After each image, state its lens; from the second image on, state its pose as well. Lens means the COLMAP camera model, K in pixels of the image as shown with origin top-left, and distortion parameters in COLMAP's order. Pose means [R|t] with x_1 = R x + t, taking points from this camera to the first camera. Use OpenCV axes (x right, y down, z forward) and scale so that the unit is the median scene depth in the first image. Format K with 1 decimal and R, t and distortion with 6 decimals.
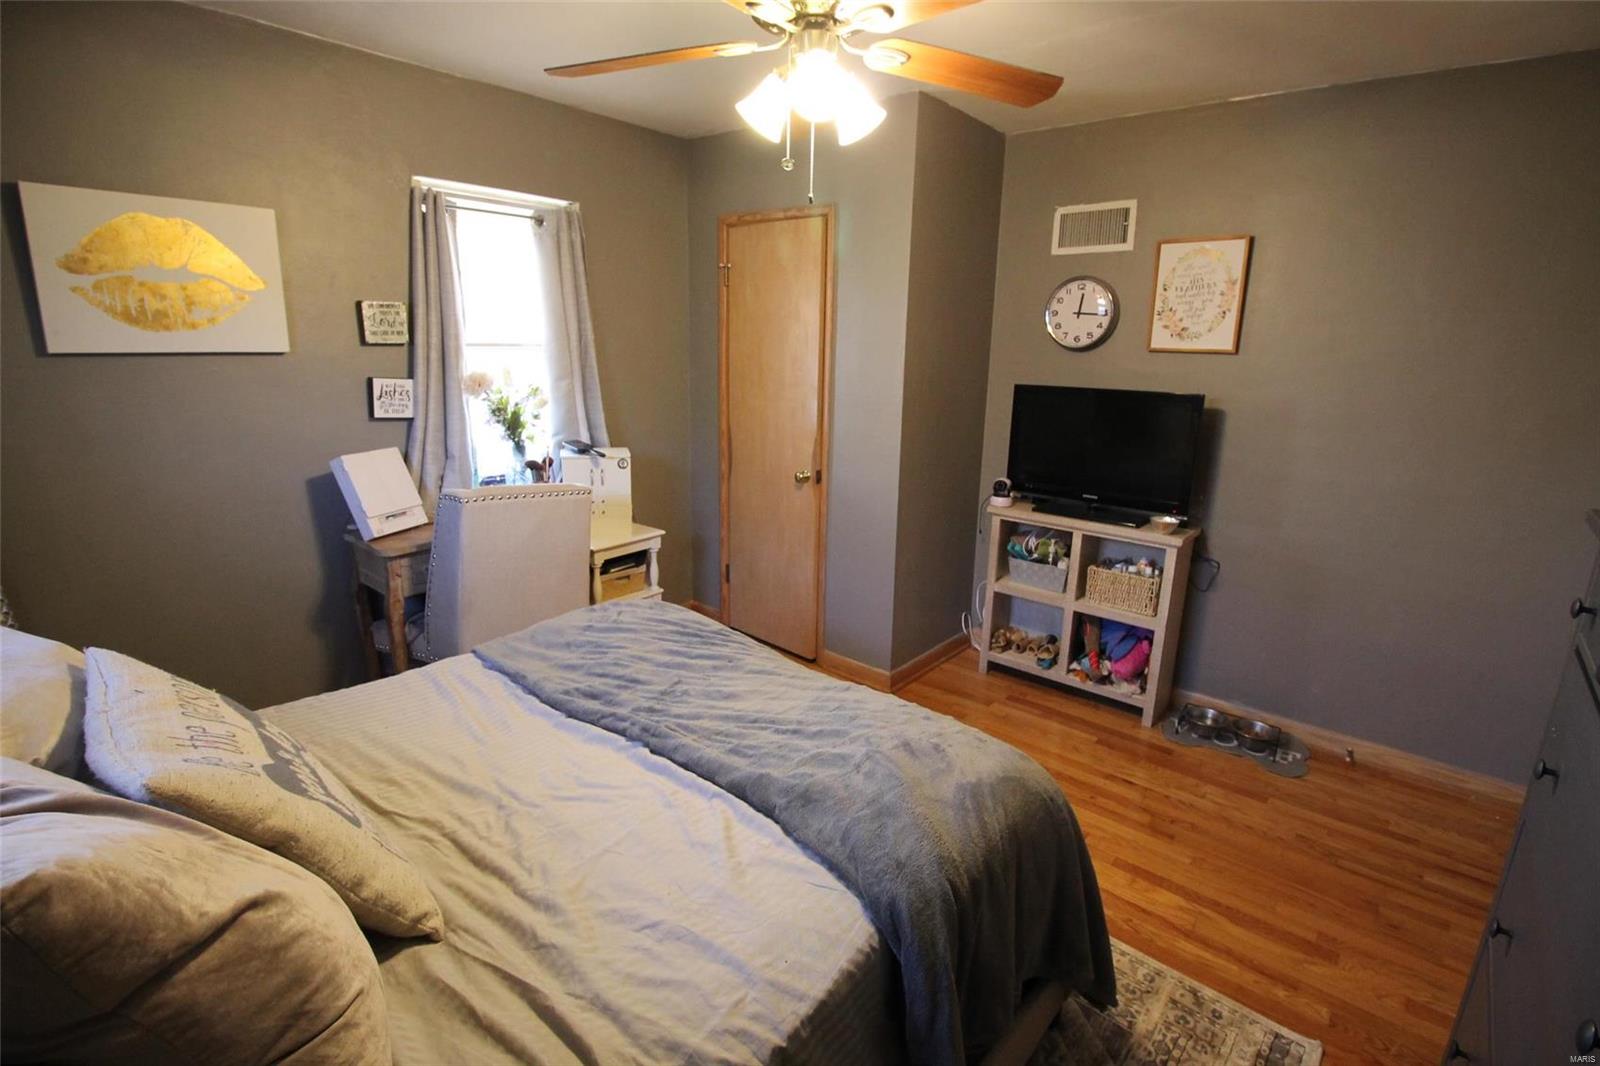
lens RADIAL K [[749.1, 0, 801.8], [0, 749.1, 532.3], [0, 0, 1]] dist [-0.010002, -0.005280]
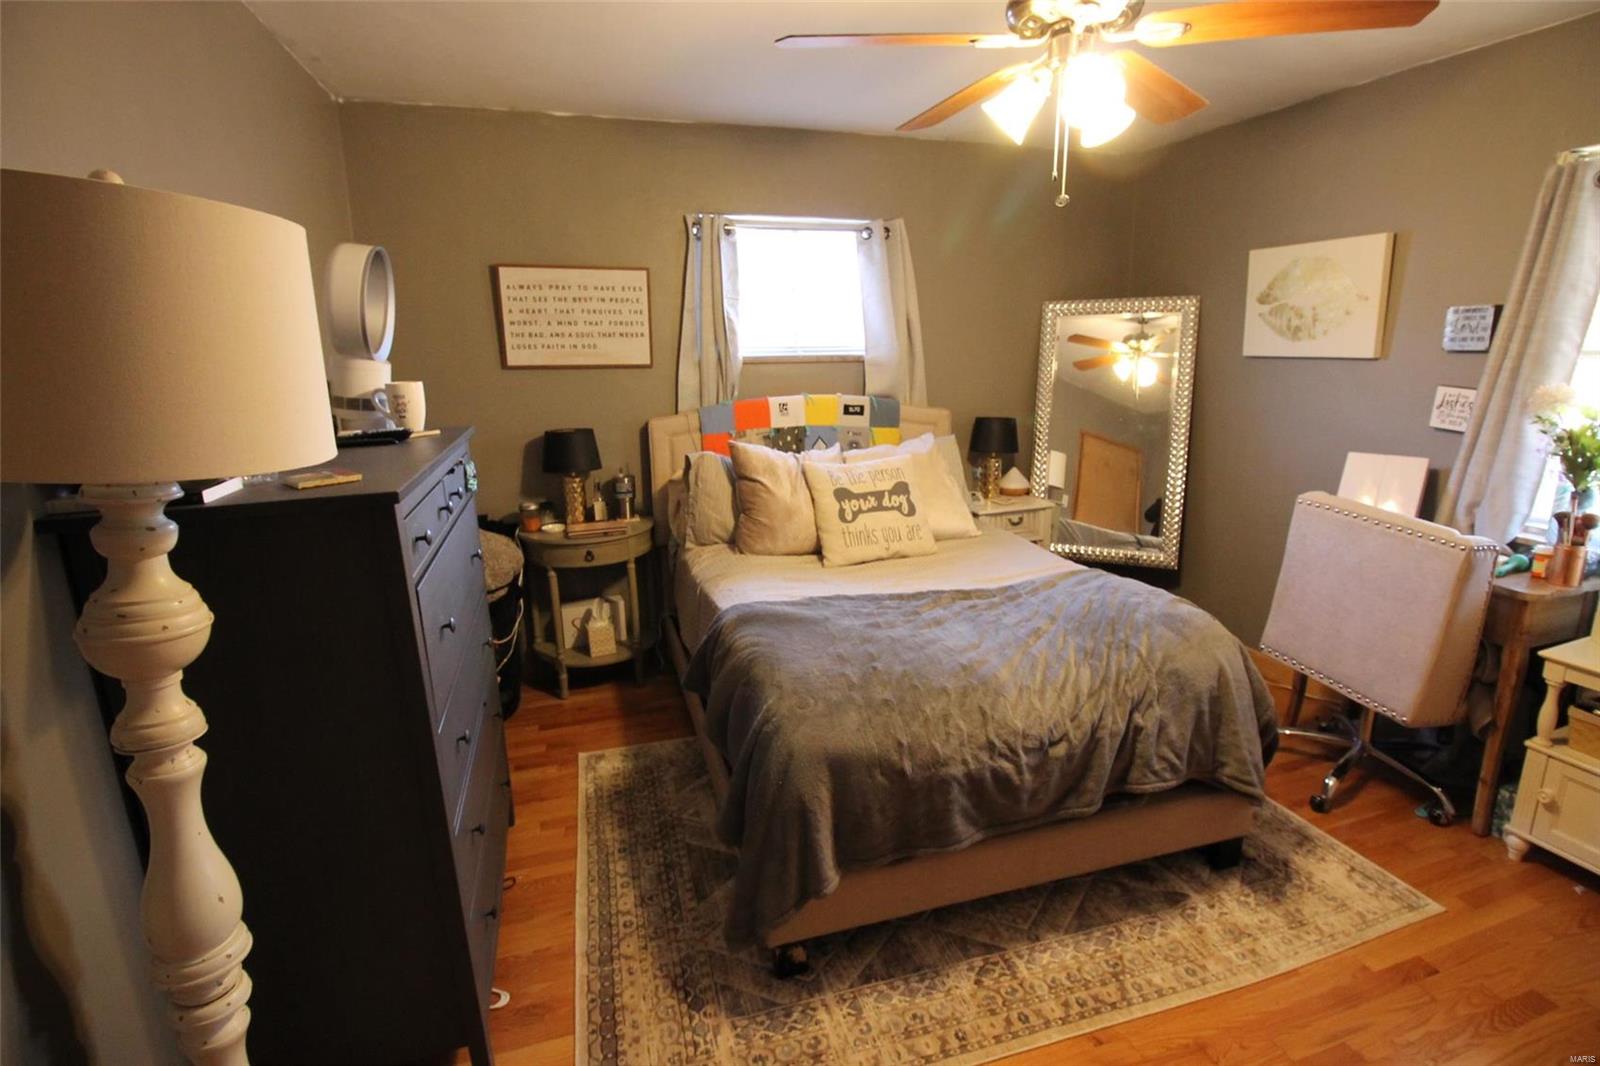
lens RADIAL K [[749.1, 0, 805.5], [0, 749.1, 529.9], [0, 0, 1]] dist [-0.010002, -0.005280]
pose [[-0.529762, 0.189418, -0.826724, 0.845468], [-0.210462, 0.914897, 0.344484, -0.236858], [0.821619, 0.356489, -0.444813, 0.998756]]
